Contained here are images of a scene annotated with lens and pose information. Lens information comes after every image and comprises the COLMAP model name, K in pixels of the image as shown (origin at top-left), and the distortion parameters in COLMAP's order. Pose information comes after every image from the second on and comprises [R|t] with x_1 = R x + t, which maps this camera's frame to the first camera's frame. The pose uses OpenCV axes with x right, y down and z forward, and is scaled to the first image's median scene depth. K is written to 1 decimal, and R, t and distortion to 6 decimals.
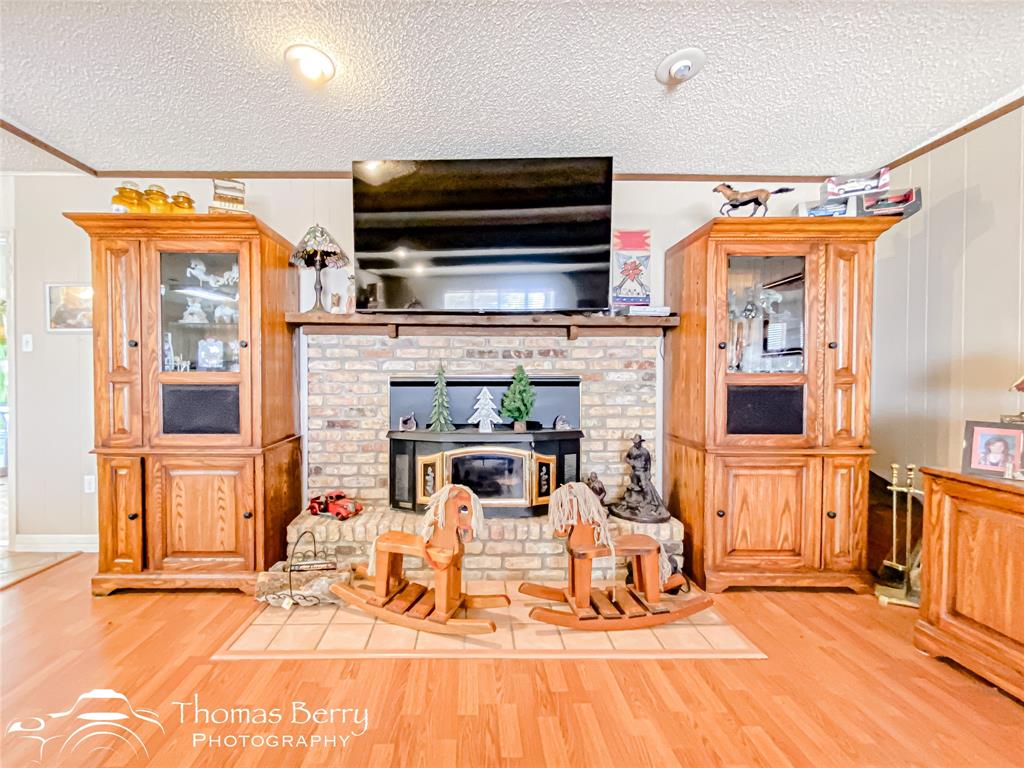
lens RADIAL K [[413.3, 0, 459.1], [0, 413.3, 384.7], [0, 0, 1]] dist [-0.003222, 0.000011]
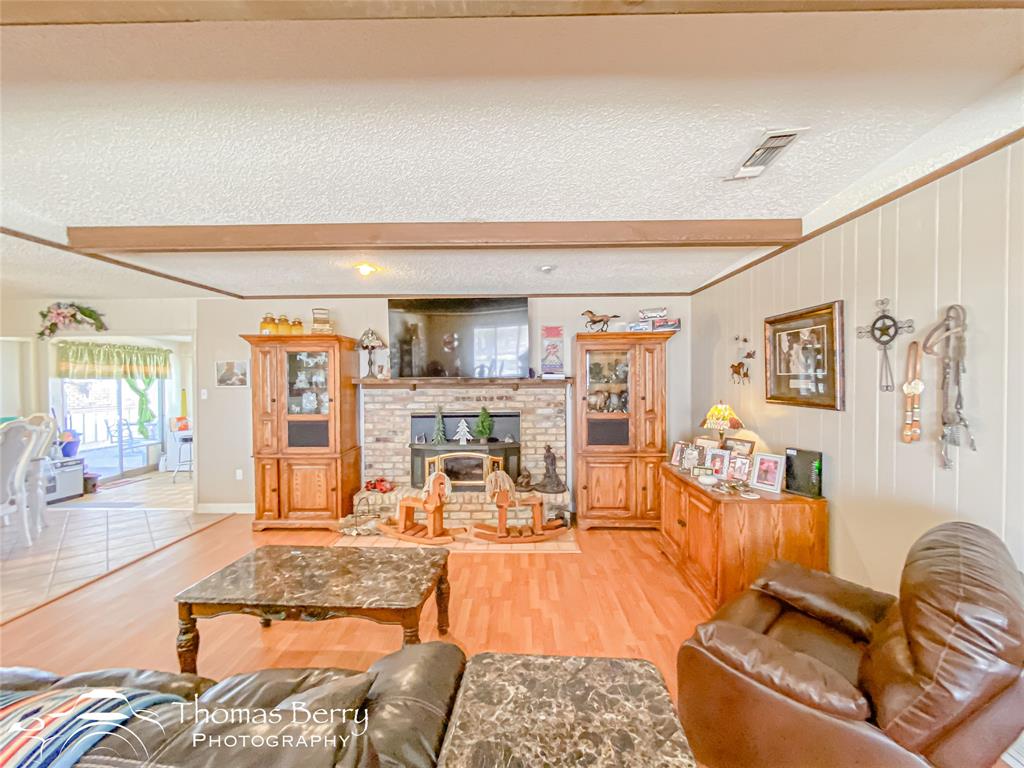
lens RADIAL K [[412.8, 0, 515.9], [0, 412.8, 384.9], [0, 0, 1]] dist [0.002241, -0.000194]
pose [[0.999984, -0.005096, -0.002384, 0.325056], [0.005099, 0.999986, 0.001183, -0.157403], [0.002378, -0.001195, 0.999996, -0.868184]]
